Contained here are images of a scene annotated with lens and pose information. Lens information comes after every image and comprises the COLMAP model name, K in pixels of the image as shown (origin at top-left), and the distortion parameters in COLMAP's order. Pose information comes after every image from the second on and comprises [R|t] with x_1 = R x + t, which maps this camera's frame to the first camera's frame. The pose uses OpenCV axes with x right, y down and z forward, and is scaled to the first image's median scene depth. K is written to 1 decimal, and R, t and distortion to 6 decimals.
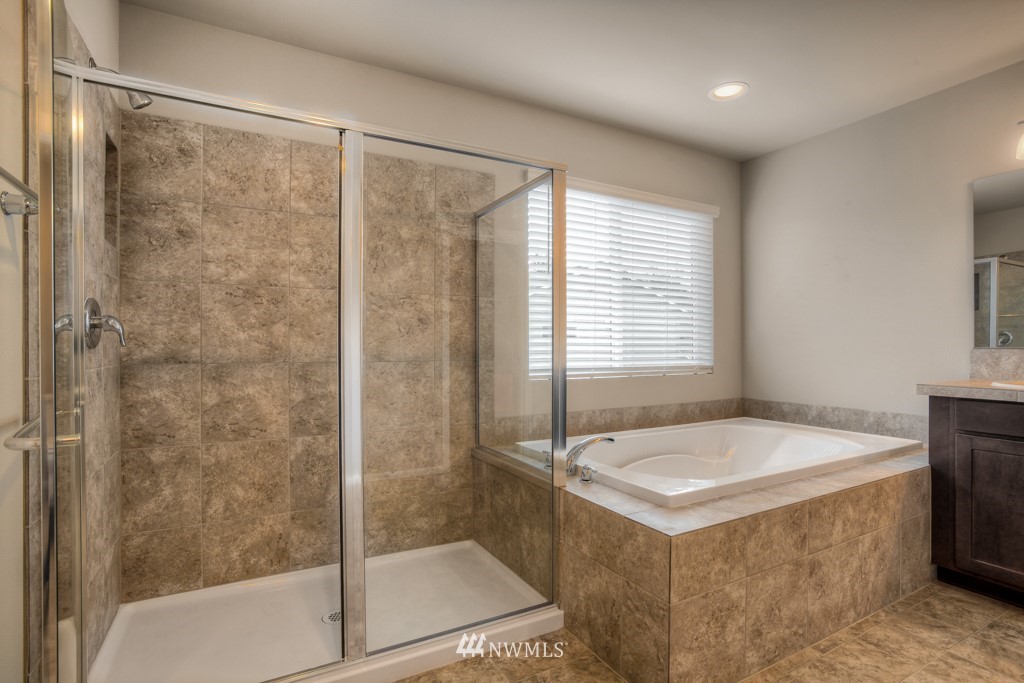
lens RADIAL K [[505.1, 0, 512.7], [0, 505.1, 346.0], [0, 0, 1]] dist [-0.019223, -0.000238]
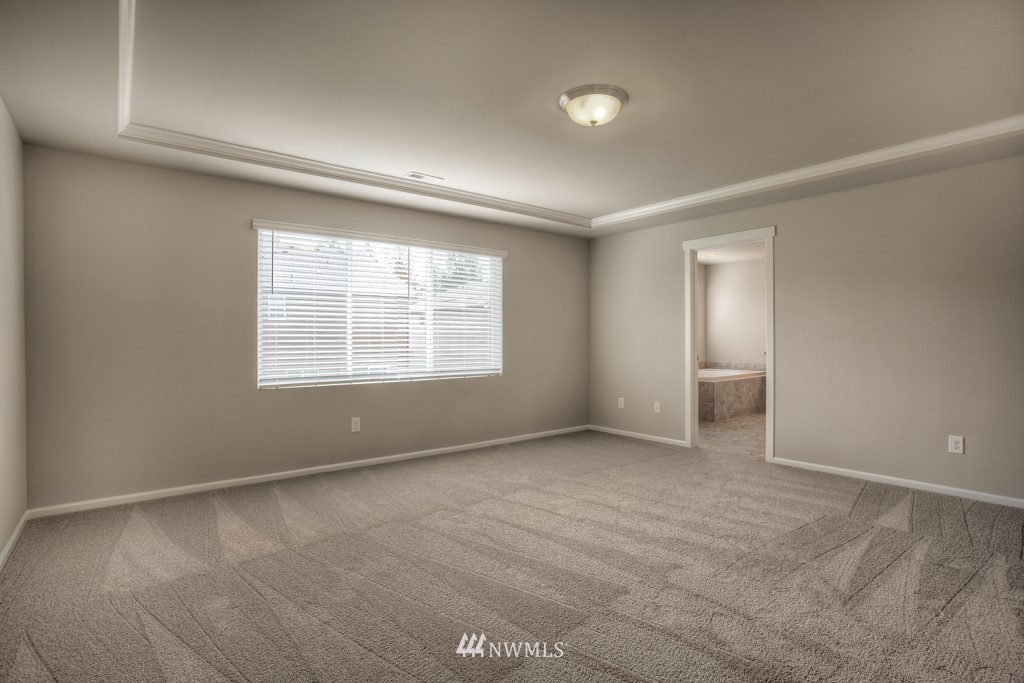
lens RADIAL K [[505.1, 0, 509.8], [0, 505.1, 341.8], [0, 0, 1]] dist [-0.019223, -0.000238]
pose [[0.983413, -0.003266, 0.181352, -1.997323], [0.002567, 0.999988, 0.004087, -0.022159], [-0.181363, -0.003554, 0.983410, -2.710450]]
